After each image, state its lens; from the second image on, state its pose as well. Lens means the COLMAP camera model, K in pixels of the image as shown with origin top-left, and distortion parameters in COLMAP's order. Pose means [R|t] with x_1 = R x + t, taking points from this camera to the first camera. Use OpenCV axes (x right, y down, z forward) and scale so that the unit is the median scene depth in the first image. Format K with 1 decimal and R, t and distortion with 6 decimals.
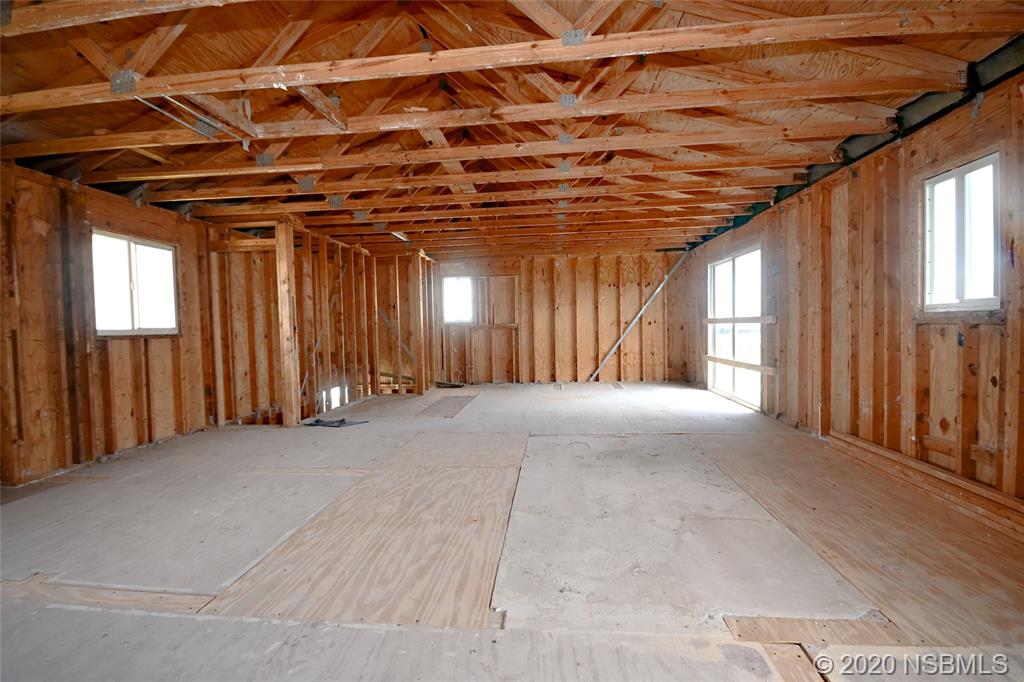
lens RADIAL K [[441.6, 0, 500.0], [0, 441.6, 335.9], [0, 0, 1]] dist [0.008230, -0.008900]
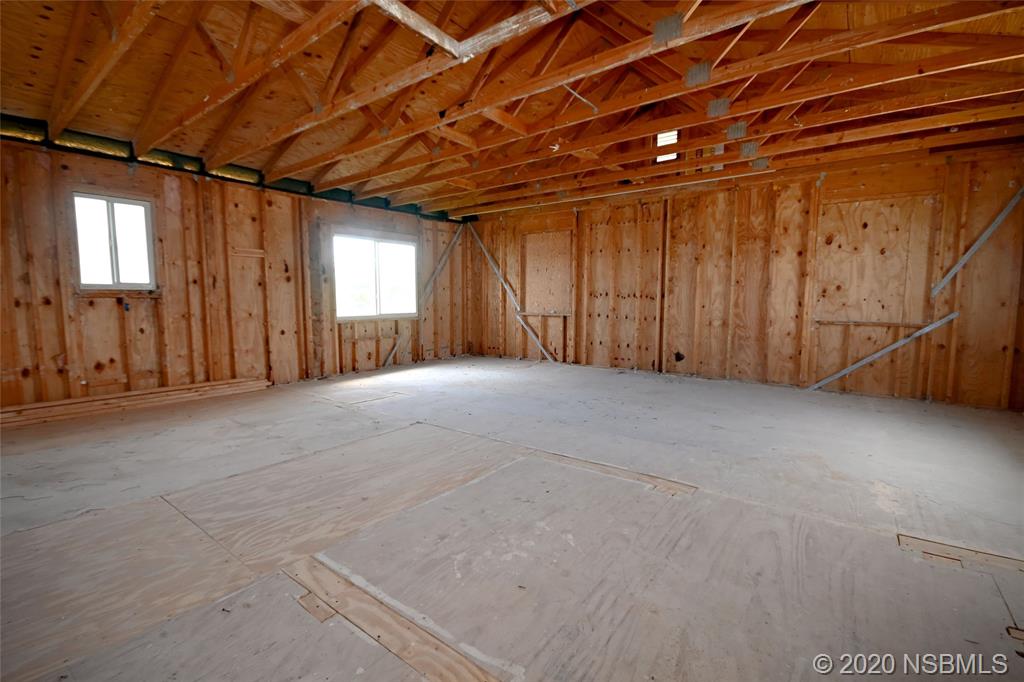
lens RADIAL K [[441.6, 0, 510.3], [0, 441.6, 333.6], [0, 0, 1]] dist [0.008230, -0.008900]
pose [[-0.860326, -0.016335, 0.509483, -0.754988], [0.030544, 0.996039, 0.083513, 0.008376], [-0.508828, 0.087410, -0.856419, 1.278557]]
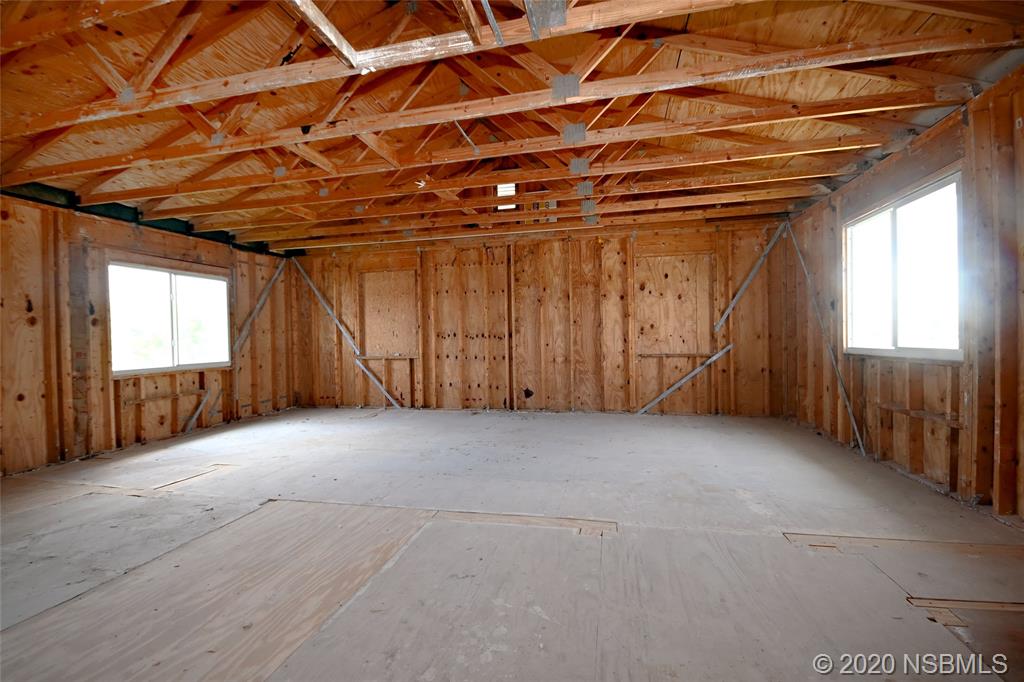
lens RADIAL K [[441.6, 0, 502.4], [0, 441.6, 335.4], [0, 0, 1]] dist [0.008230, -0.008900]
pose [[-0.991305, 0.045760, 0.123374, -0.574374], [0.047517, 0.998806, 0.011338, 0.001623], [-0.122708, 0.017102, -0.992295, 1.272083]]
